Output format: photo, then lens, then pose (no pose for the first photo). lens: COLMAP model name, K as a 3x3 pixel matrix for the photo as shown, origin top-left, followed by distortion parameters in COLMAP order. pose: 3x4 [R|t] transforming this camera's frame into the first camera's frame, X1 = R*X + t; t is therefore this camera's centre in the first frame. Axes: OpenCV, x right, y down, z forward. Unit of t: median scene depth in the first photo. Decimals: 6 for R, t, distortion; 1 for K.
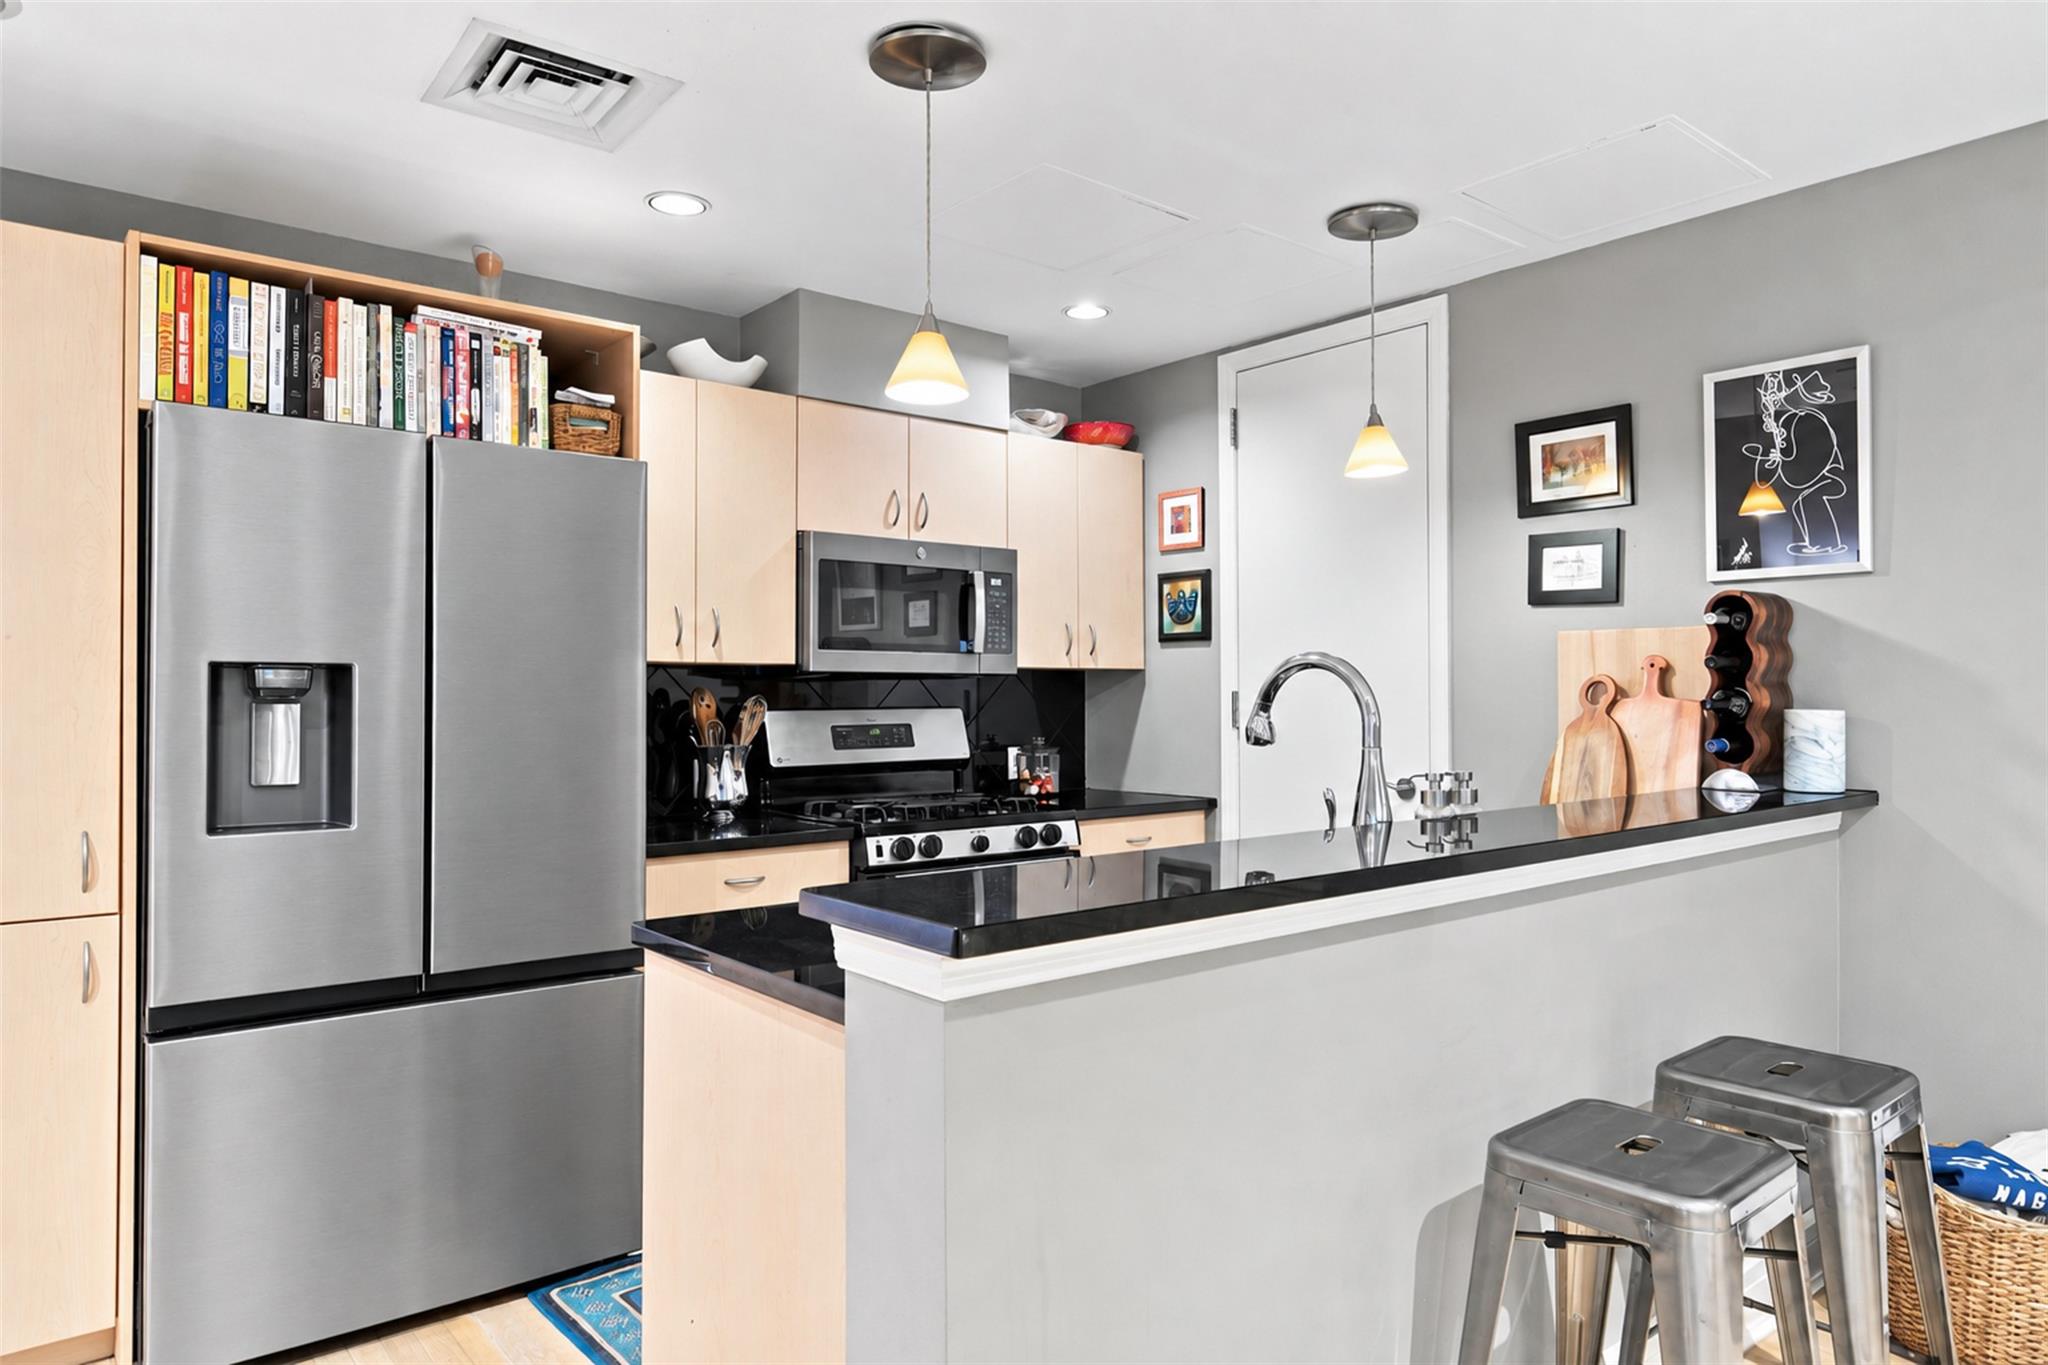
lens RADIAL K [[1275.5, 0, 1020.7], [0, 1275.5, 690.1], [0, 0, 1]] dist [0.002801, 0.001137]
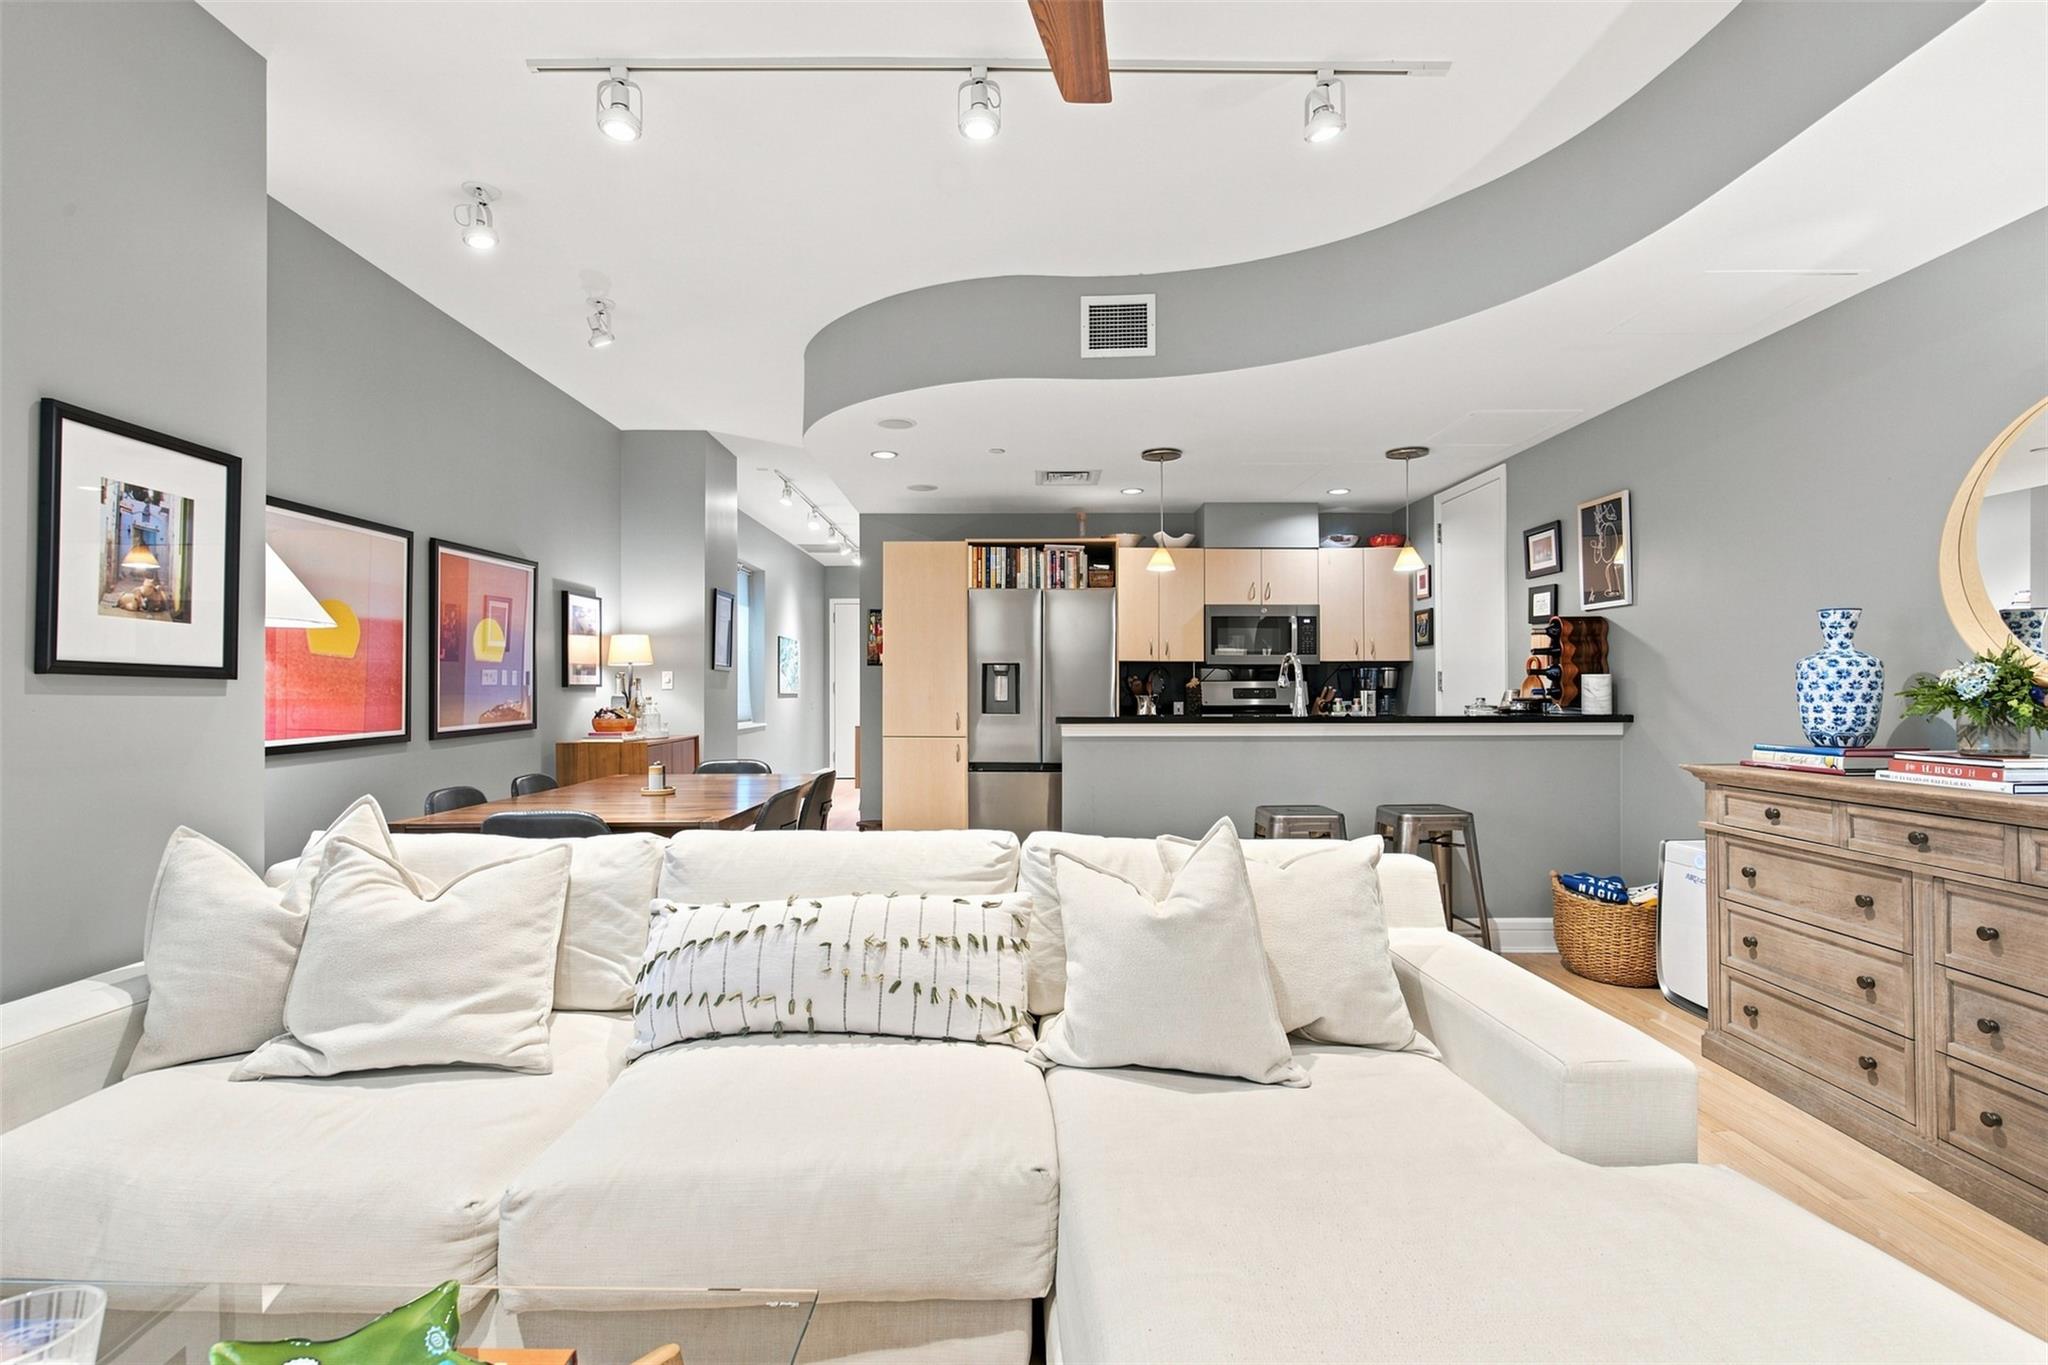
lens RADIAL K [[936.3, 0, 1021.1], [0, 936.3, 684.7], [0, 0, 1]] dist [0.002020, -0.000434]
pose [[0.773585, -0.002653, -0.633687, 0.713383], [0.001793, 0.999996, -0.001999, 0.027911], [0.633690, 0.000410, 0.773587, -0.602292]]
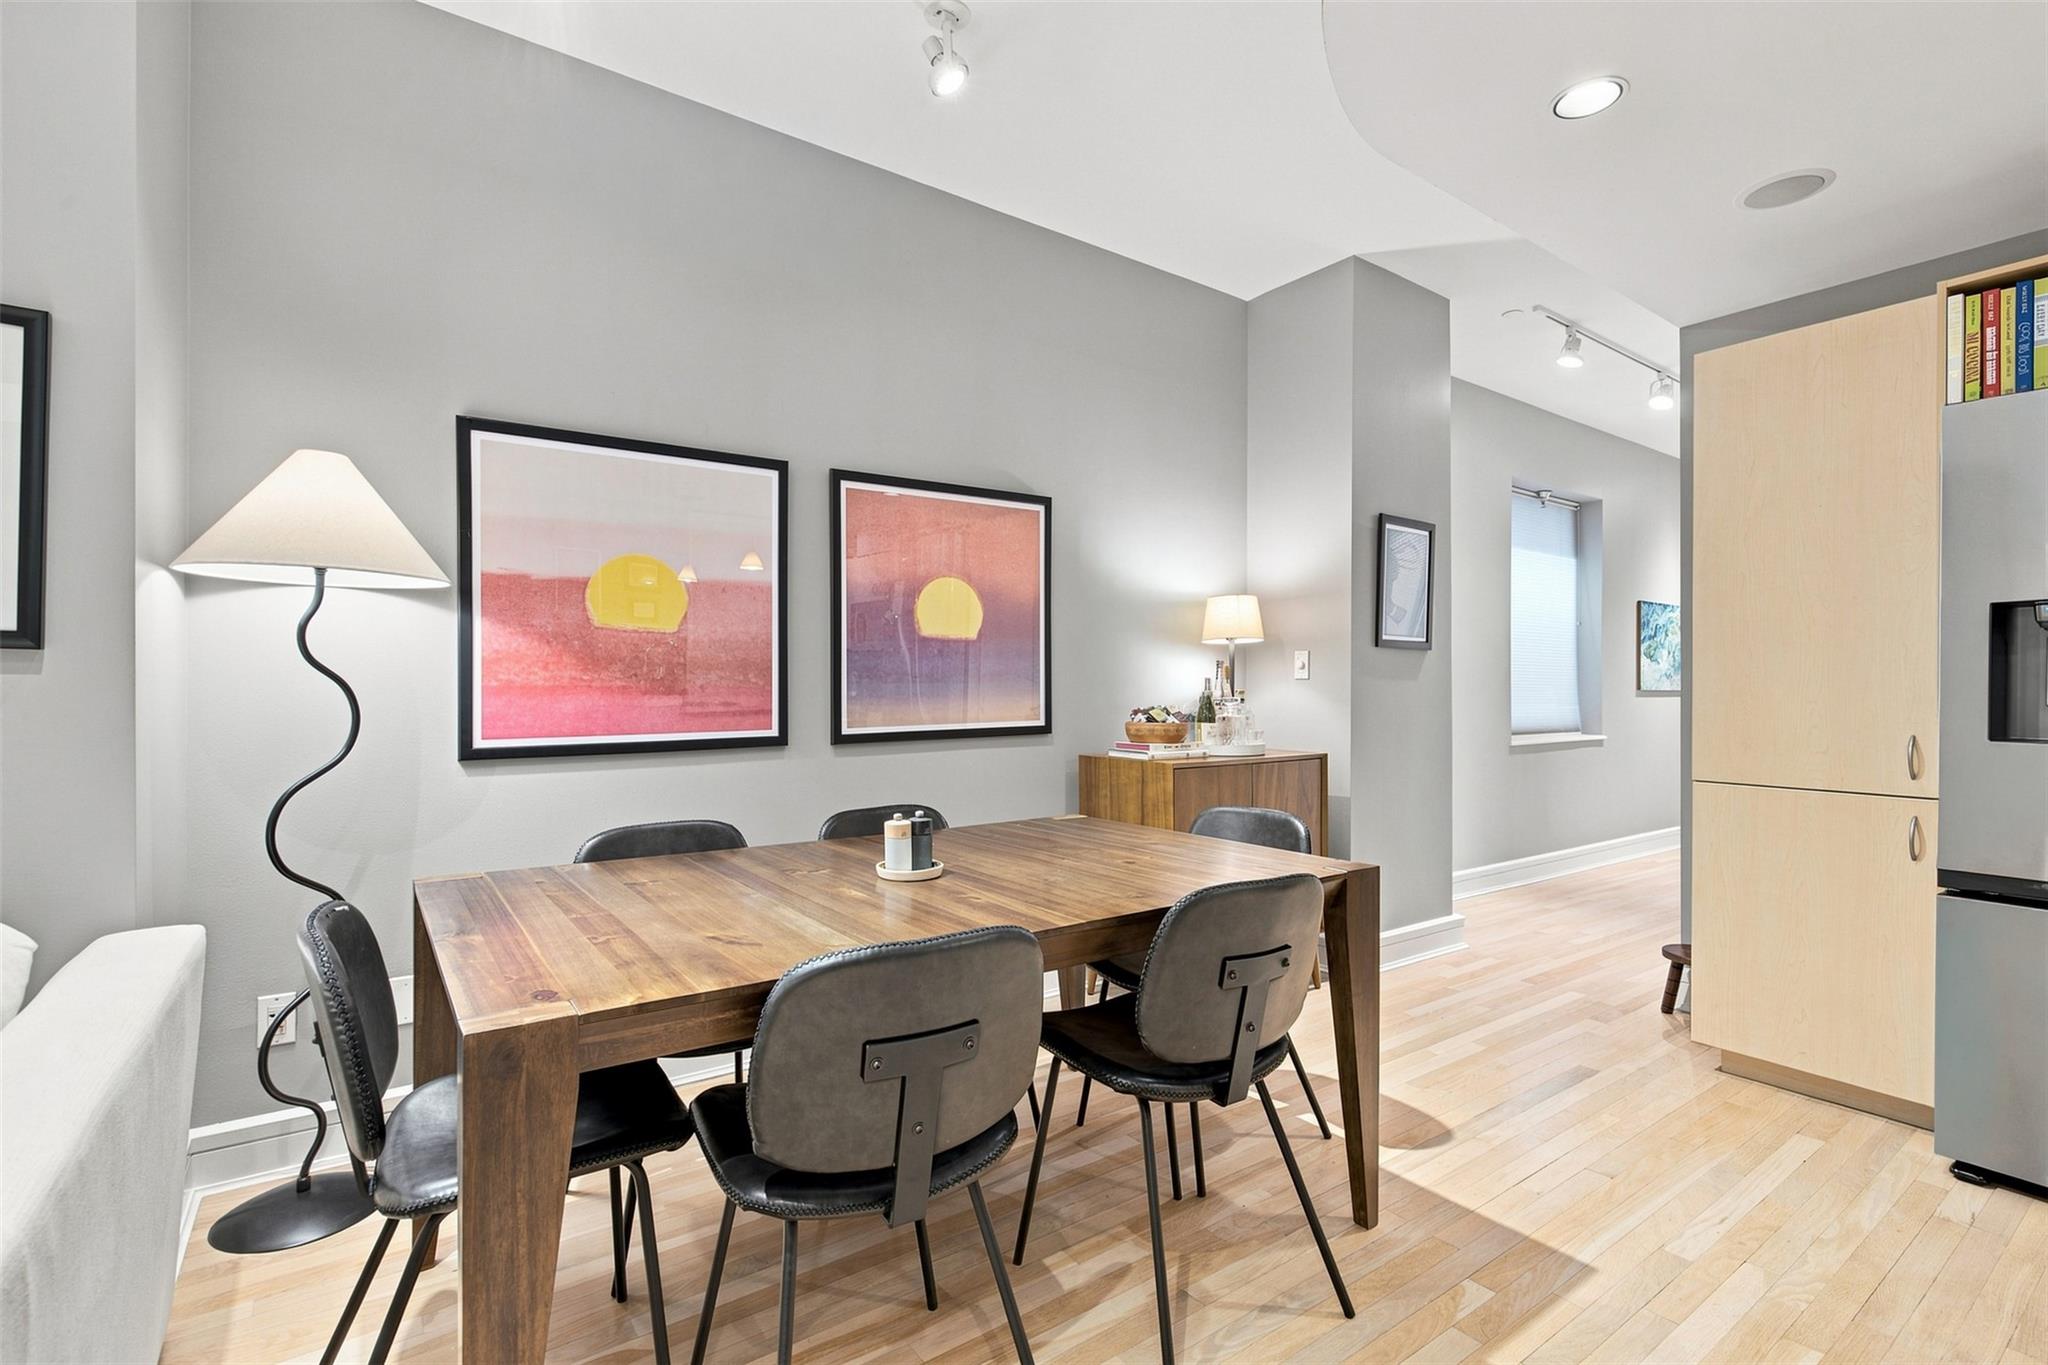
lens RADIAL K [[931.5, 0, 1020.3], [0, 931.5, 684.7], [0, 0, 1]] dist [-0.000816, 0.000566]
pose [[-0.075908, -0.001662, -0.997113, 0.235073], [0.000767, 0.999998, -0.001725, 0.040252], [0.997115, -0.000895, -0.075907, 0.086864]]
